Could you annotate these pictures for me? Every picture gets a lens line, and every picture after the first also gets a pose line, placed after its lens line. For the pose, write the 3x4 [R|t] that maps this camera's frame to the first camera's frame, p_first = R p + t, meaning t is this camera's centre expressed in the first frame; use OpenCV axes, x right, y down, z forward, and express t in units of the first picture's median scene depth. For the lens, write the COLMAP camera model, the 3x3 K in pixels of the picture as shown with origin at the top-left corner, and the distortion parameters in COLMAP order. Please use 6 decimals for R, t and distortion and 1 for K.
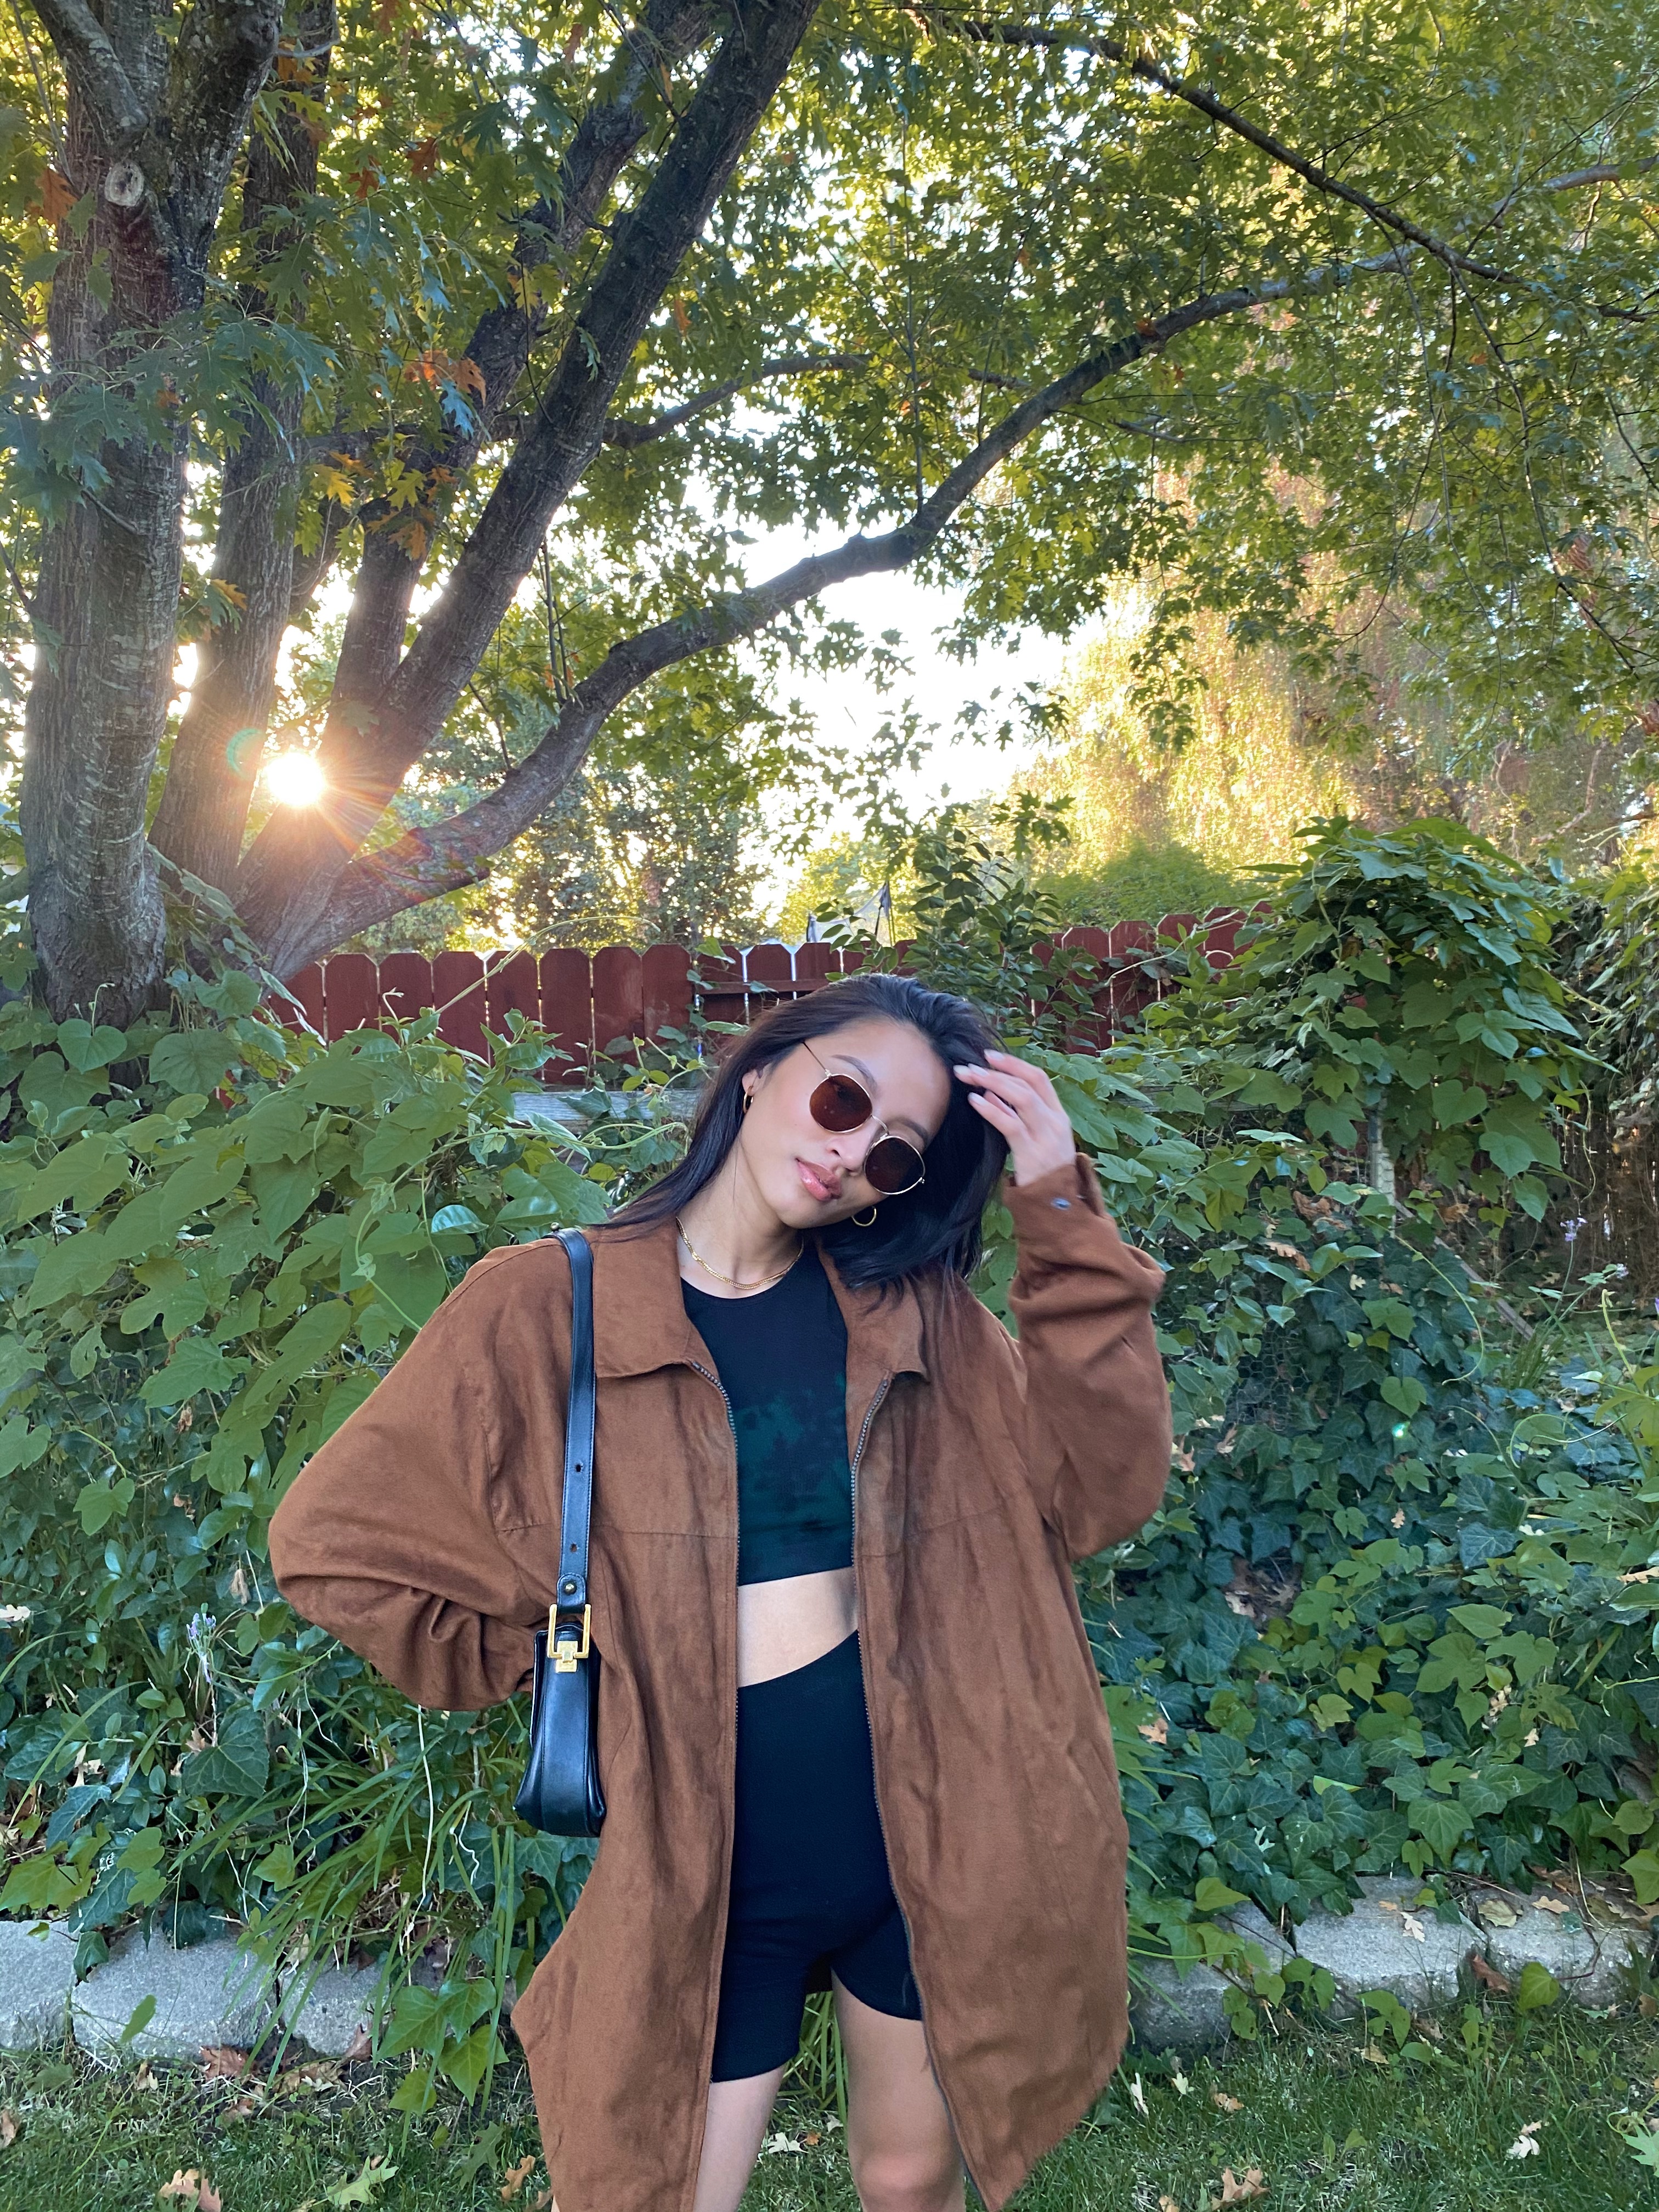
lens RADIAL K [[1671.9, 0, 838.5], [0, 1671.9, 1099.9], [0, 0, 1]] dist [0.000356, -0.005910]
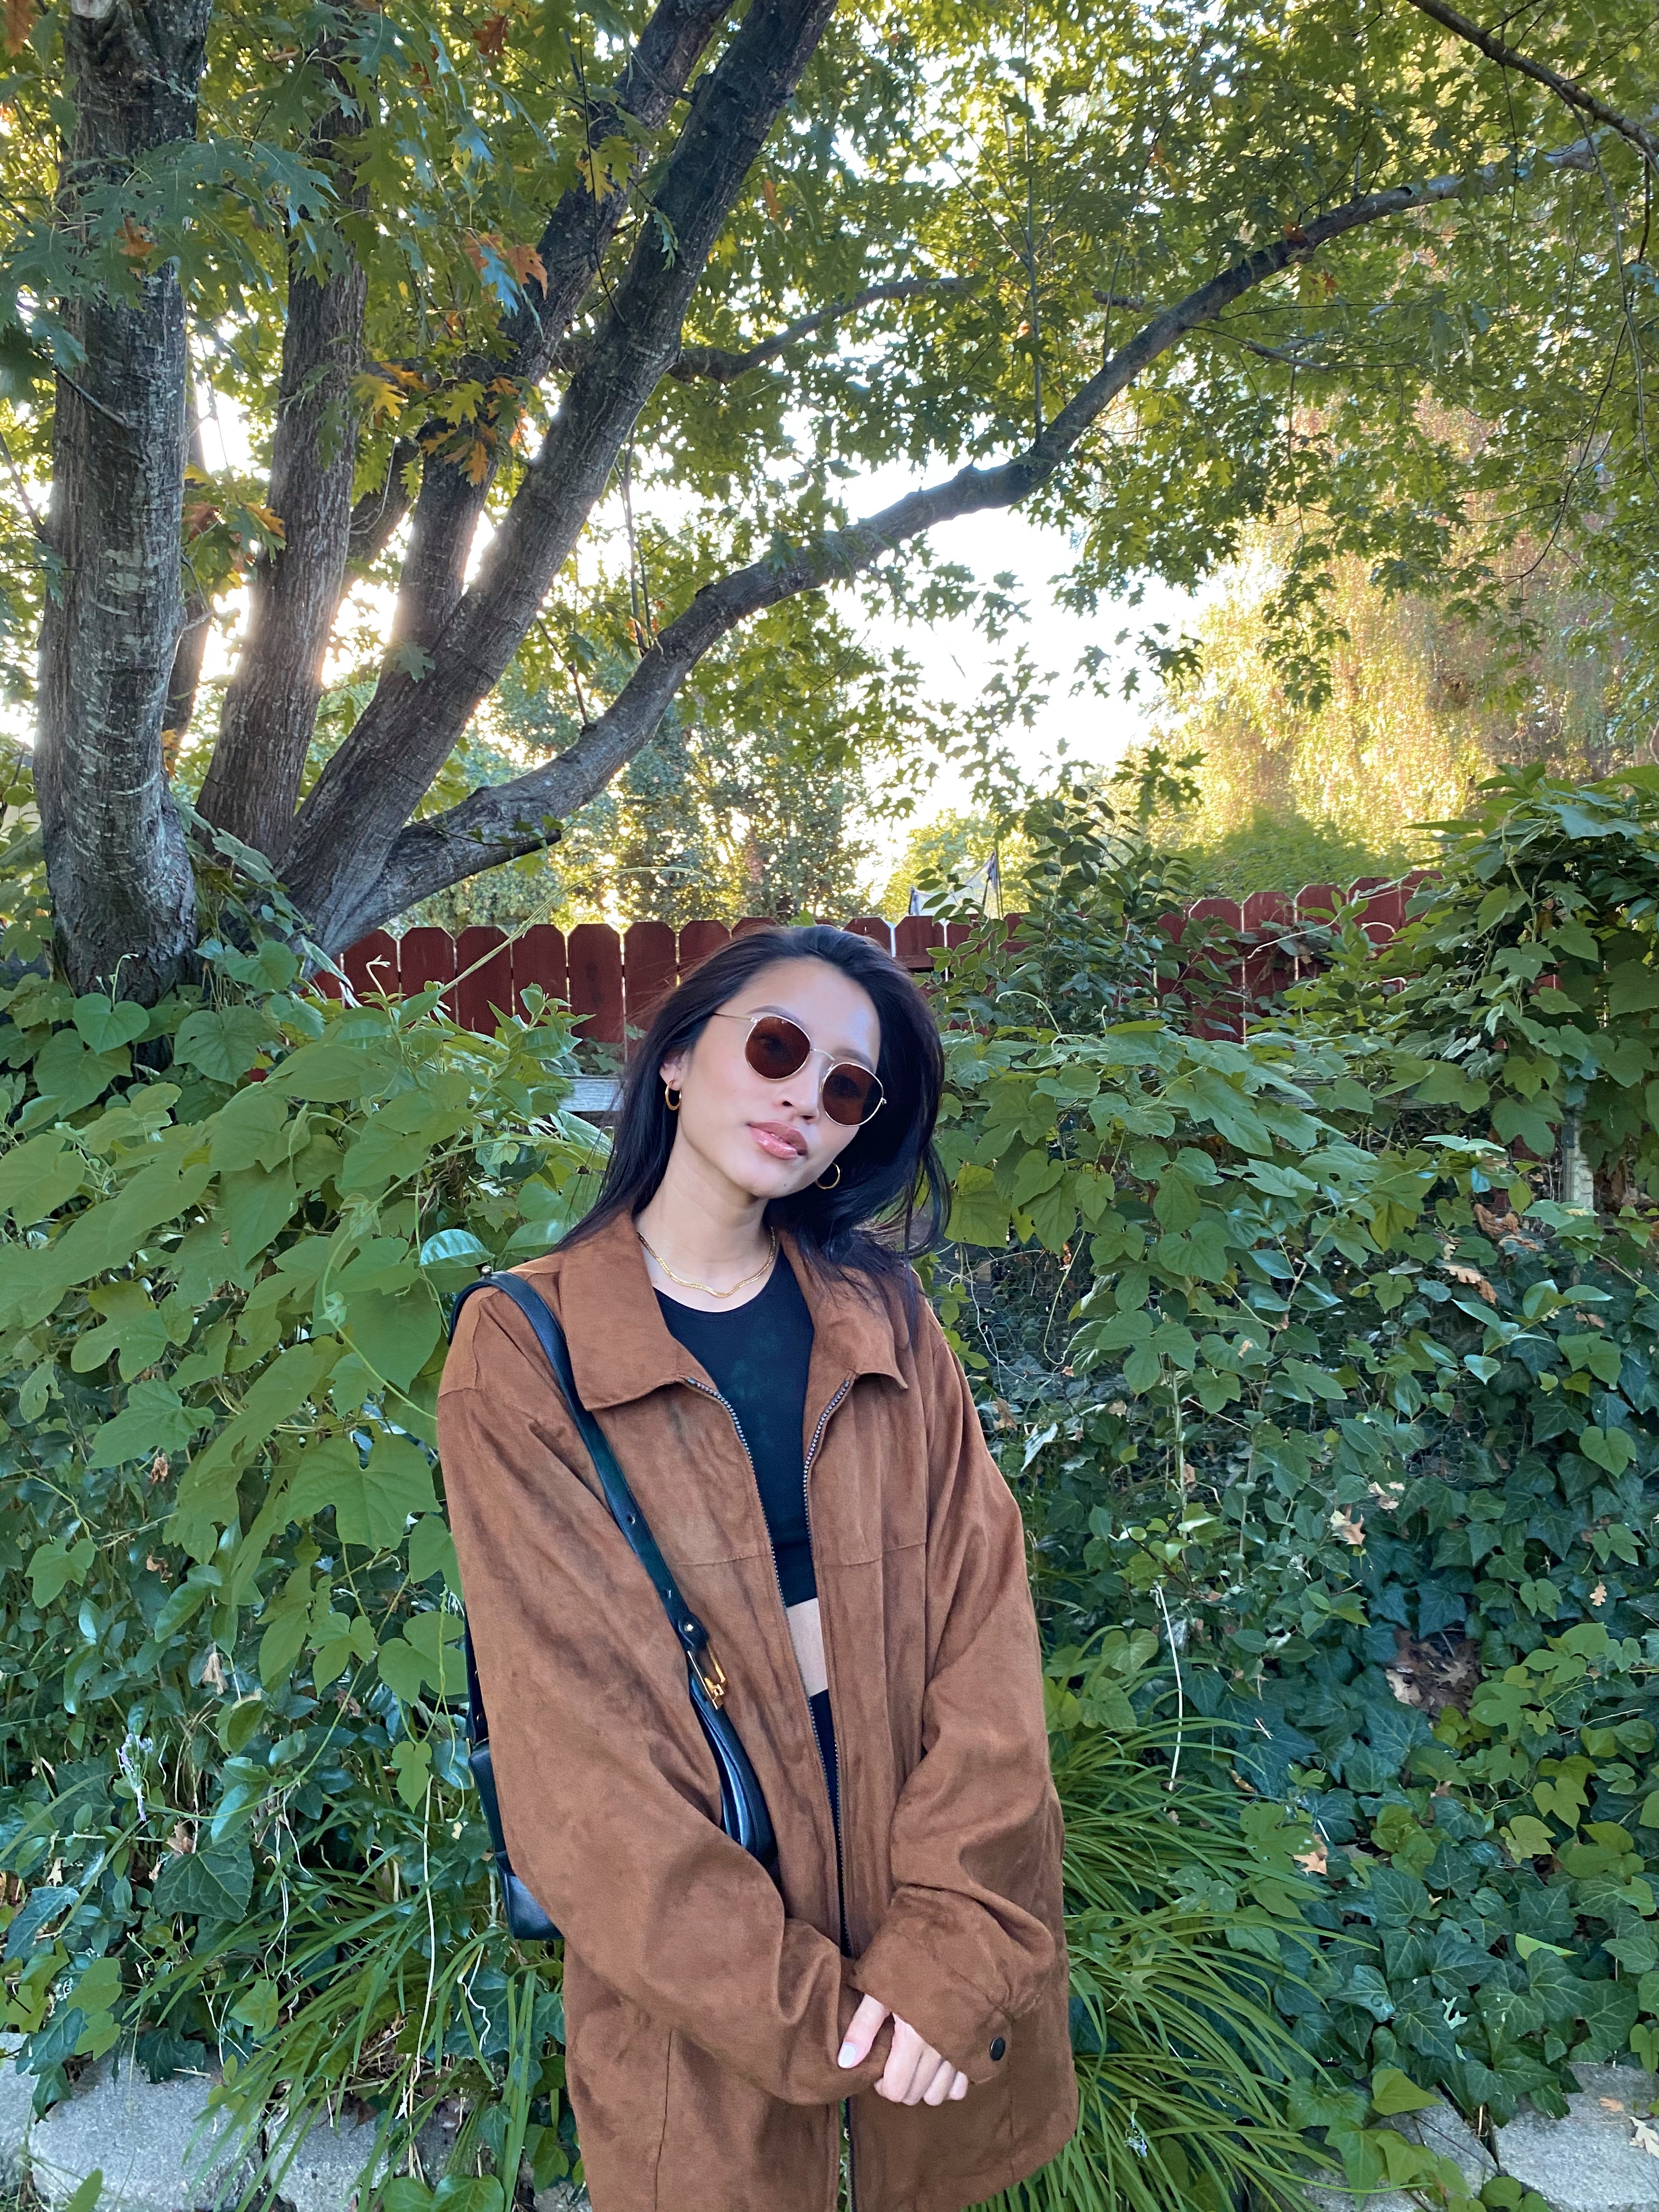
lens RADIAL K [[1657.4, 0, 817.8], [0, 1657.4, 1112.5], [0, 0, 1]] dist [-0.009736, -0.000184]
pose [[0.997171, 0.011305, -0.074305, 0.000341], [-0.009784, 0.999736, 0.020796, -0.004299], [0.074521, -0.020010, 0.997019, 0.091991]]
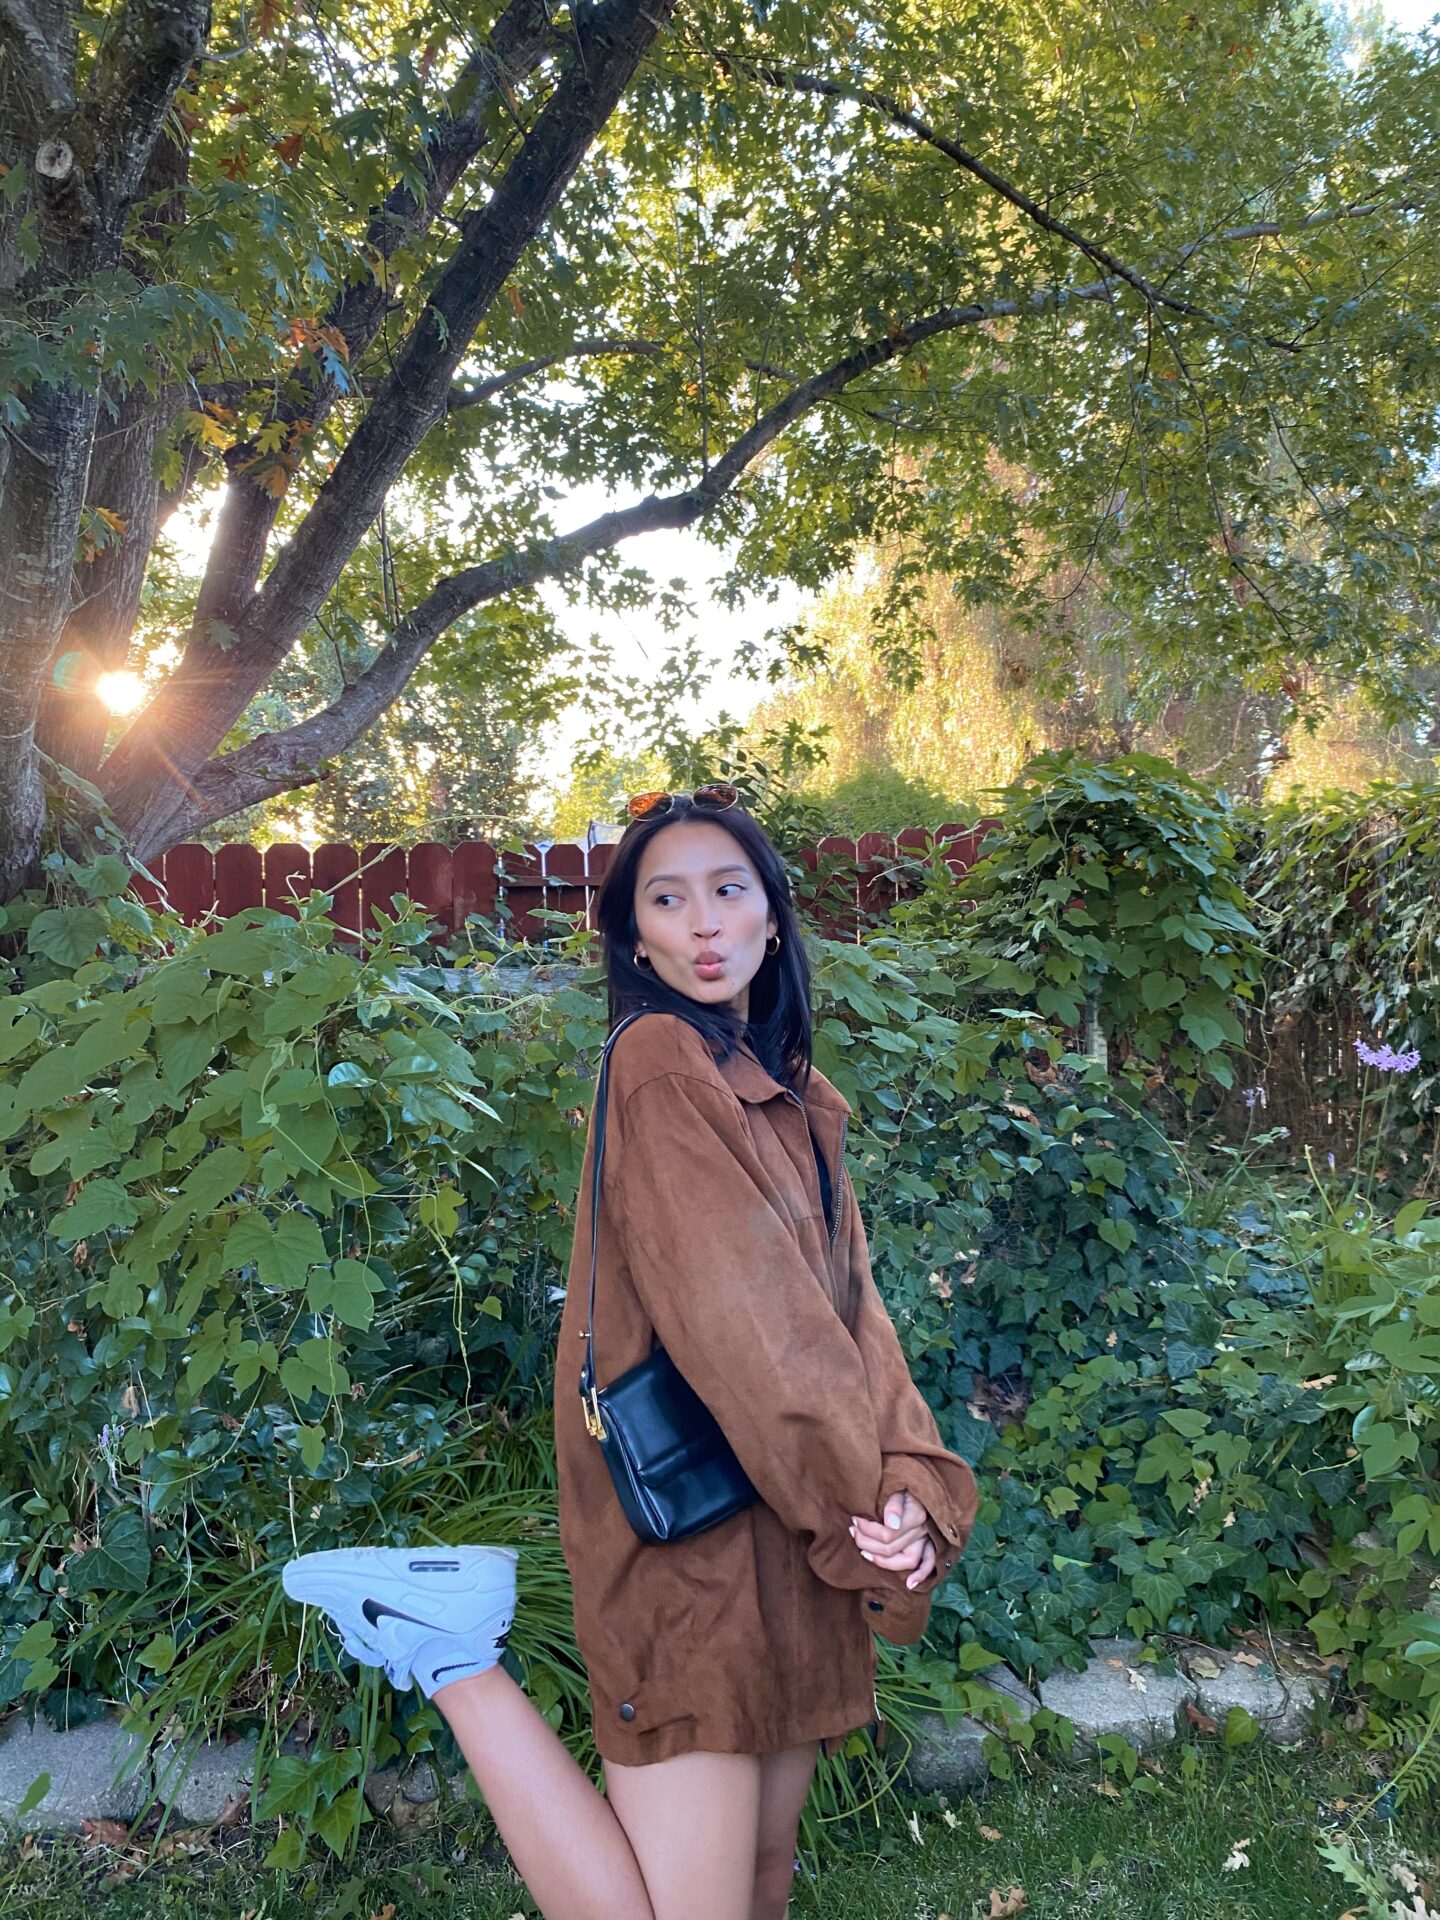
lens RADIAL K [[1451.2, 0, 727.8], [0, 1451.2, 954.7], [0, 0, 1]] dist [0.000356, -0.005910]
pose [[0.995400, 0.018816, 0.093943, -0.025499], [-0.016952, 0.999644, -0.020601, 0.001915], [-0.094297, 0.018913, 0.995364, -0.005478]]
